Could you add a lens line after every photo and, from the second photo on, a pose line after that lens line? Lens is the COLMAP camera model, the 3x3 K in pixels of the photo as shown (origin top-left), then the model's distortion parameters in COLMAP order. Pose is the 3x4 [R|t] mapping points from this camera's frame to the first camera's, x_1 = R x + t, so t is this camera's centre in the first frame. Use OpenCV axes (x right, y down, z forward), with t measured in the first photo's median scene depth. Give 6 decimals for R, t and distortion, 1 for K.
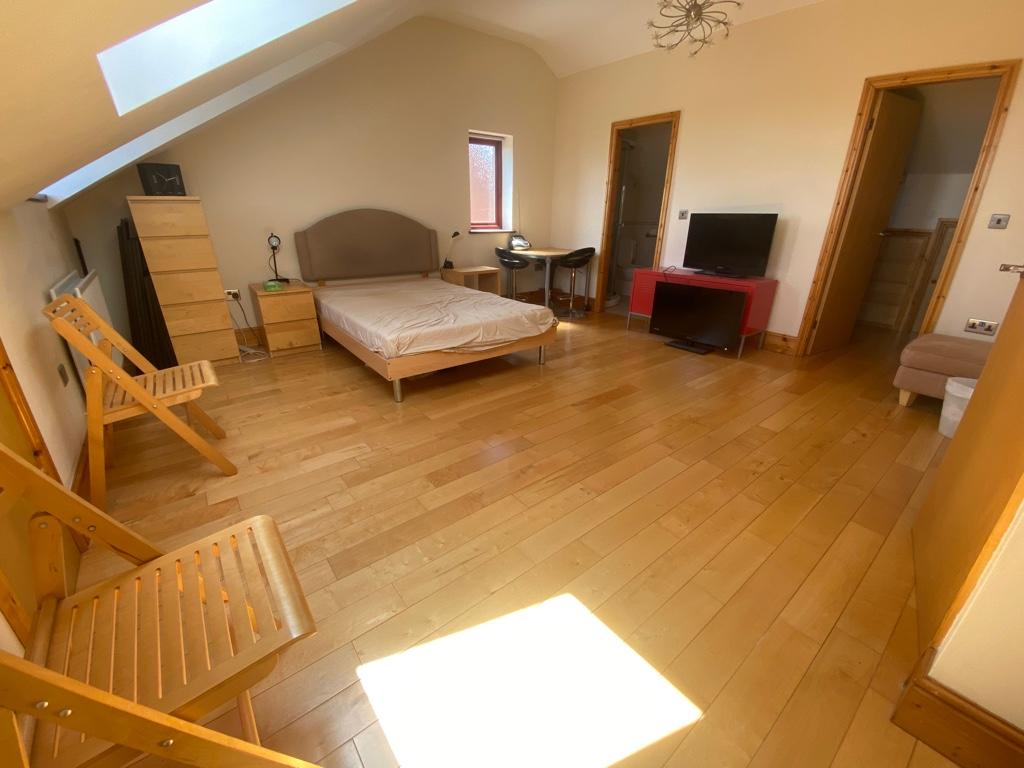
lens RADIAL K [[414.5, 0, 508.1], [0, 414.5, 390.2], [0, 0, 1]] dist [0.000772, -0.014677]
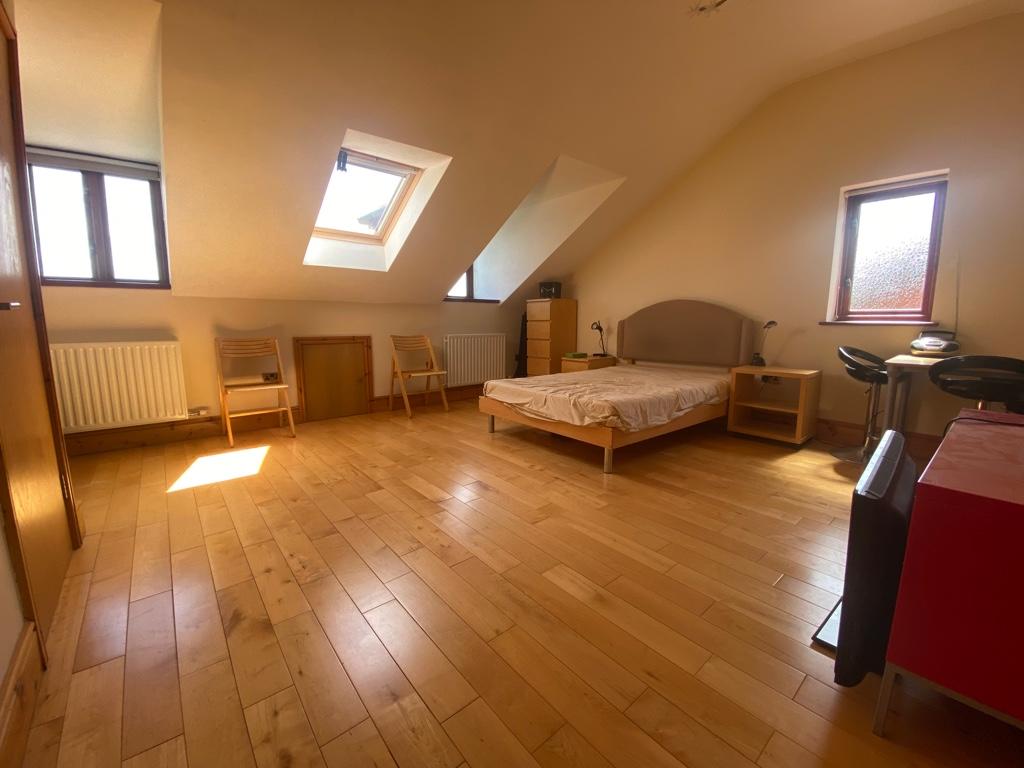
lens RADIAL K [[414.5, 0, 508.1], [0, 414.5, 390.2], [0, 0, 1]] dist [0.000772, -0.014677]
pose [[0.023382, 0.153832, -0.987820, 0.926570], [-0.385996, 0.912859, 0.133022, -0.262802], [0.922204, 0.378185, 0.080723, 0.787262]]
